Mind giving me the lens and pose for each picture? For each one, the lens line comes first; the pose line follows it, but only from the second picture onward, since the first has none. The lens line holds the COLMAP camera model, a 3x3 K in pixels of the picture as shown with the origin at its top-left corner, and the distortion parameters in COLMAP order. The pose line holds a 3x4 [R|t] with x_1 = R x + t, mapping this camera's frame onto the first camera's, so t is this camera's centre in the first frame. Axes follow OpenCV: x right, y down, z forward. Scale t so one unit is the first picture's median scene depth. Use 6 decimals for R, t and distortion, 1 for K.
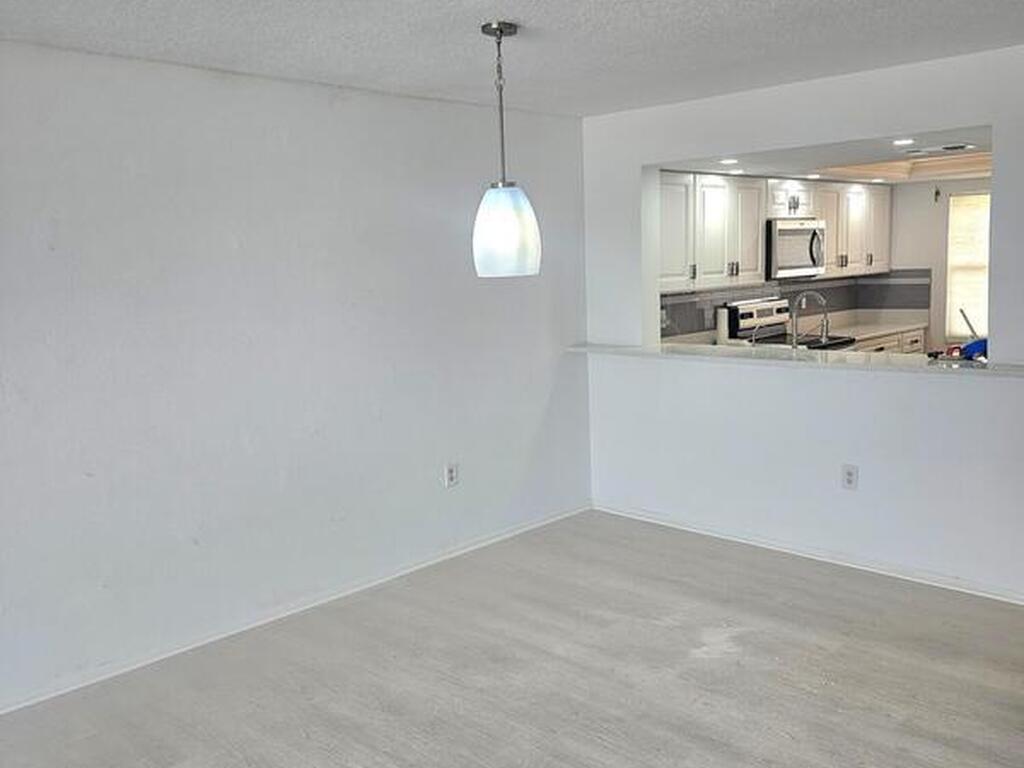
lens RADIAL K [[902.8, 0, 511.2], [0, 902.8, 365.9], [0, 0, 1]] dist [0.075718, -0.092286]
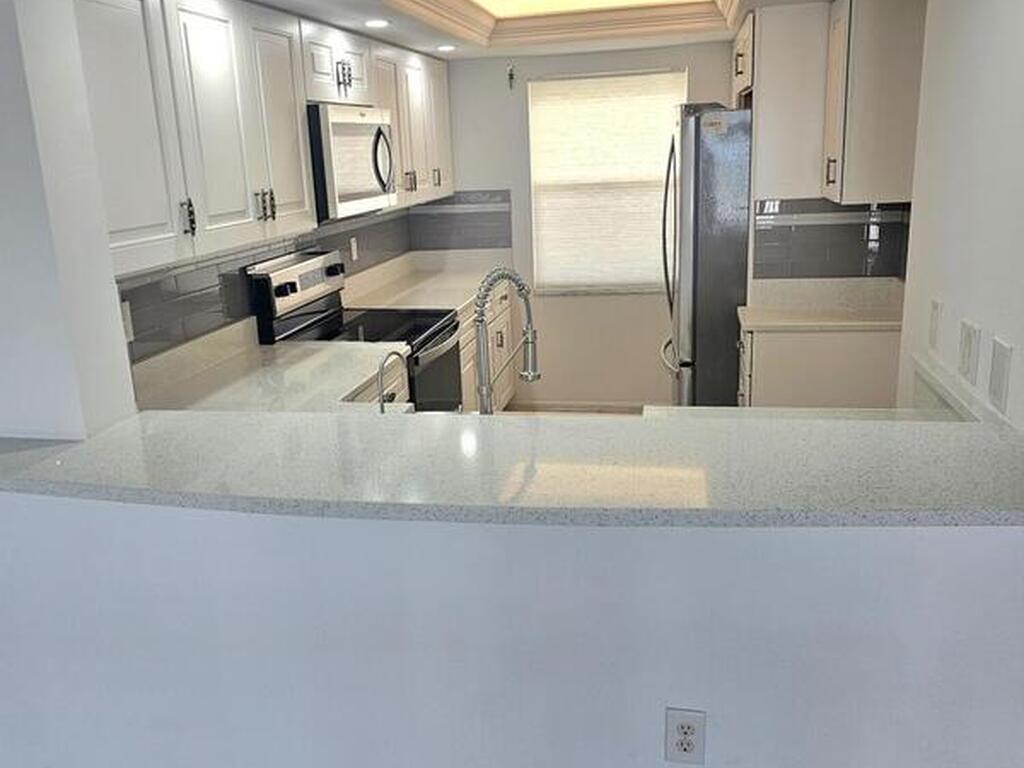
lens RADIAL K [[910.0, 0, 506.2], [0, 910.0, 427.8], [0, 0, 1]] dist [0.001008, -0.006183]
pose [[0.833864, -0.162393, 0.527541, 0.069044], [0.076302, 0.980479, 0.181214, -0.061828], [-0.546671, -0.110855, 0.829977, 0.462813]]
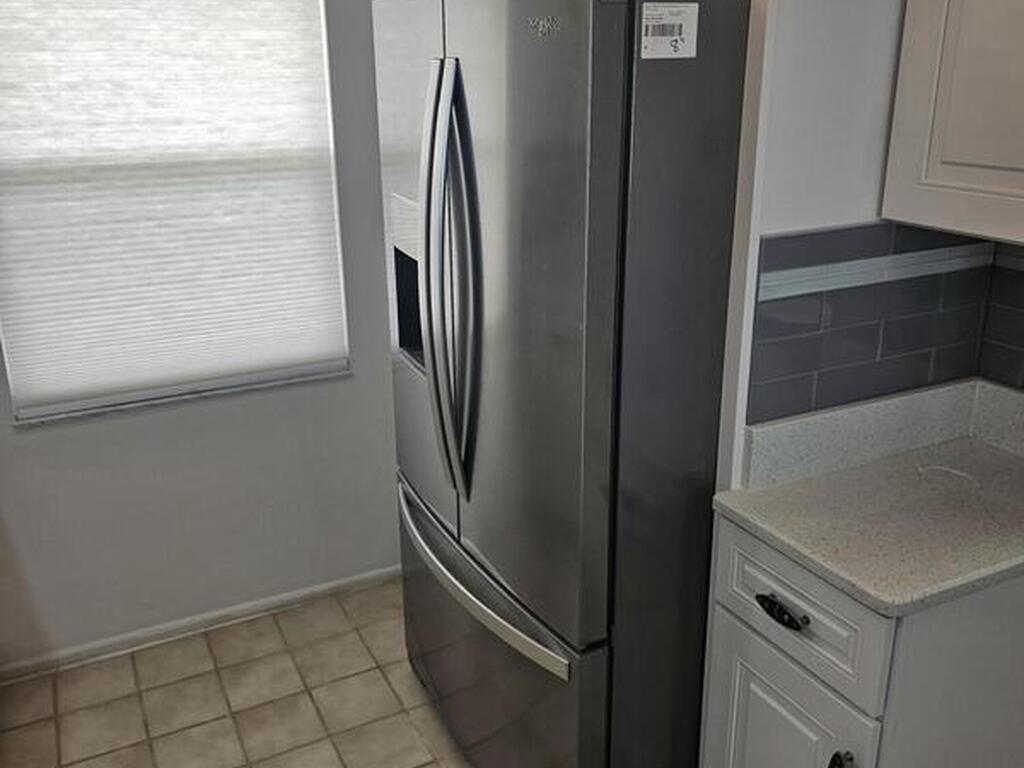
lens RADIAL K [[902.8, 0, 511.2], [0, 902.8, 365.9], [0, 0, 1]] dist [0.075718, -0.092286]
pose [[0.309300, -0.260811, 0.914501, 0.288273], [0.100156, 0.965242, 0.241407, -0.115760], [-0.945676, 0.016925, 0.324670, 0.846611]]
